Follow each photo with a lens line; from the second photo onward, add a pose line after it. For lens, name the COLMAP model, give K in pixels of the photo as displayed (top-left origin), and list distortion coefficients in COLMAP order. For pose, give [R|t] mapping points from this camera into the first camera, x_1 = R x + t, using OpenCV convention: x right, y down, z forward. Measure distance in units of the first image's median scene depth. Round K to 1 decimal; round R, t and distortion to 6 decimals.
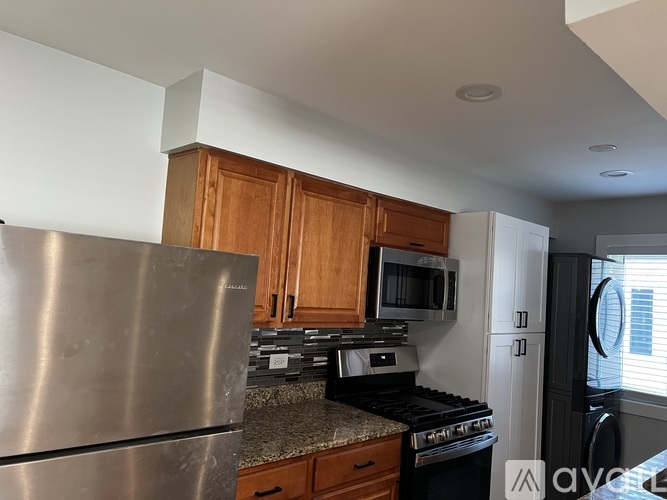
lens RADIAL K [[515.8, 0, 333.7], [0, 515.8, 248.7], [0, 0, 1]] dist [0.062650, -0.071193]
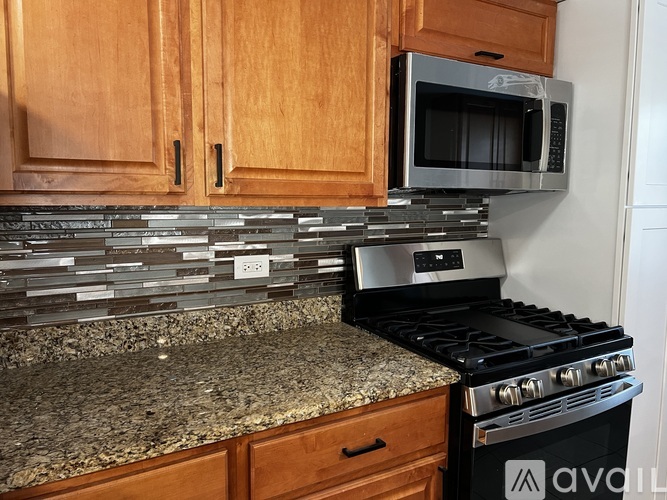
lens RADIAL K [[515.8, 0, 328.5], [0, 515.8, 250.5], [0, 0, 1]] dist [0.062650, -0.071193]
pose [[0.970880, -0.038495, -0.236453, 0.132269], [0.078196, 0.983868, 0.160898, 0.106176], [0.226445, -0.174702, 0.958228, 0.431958]]
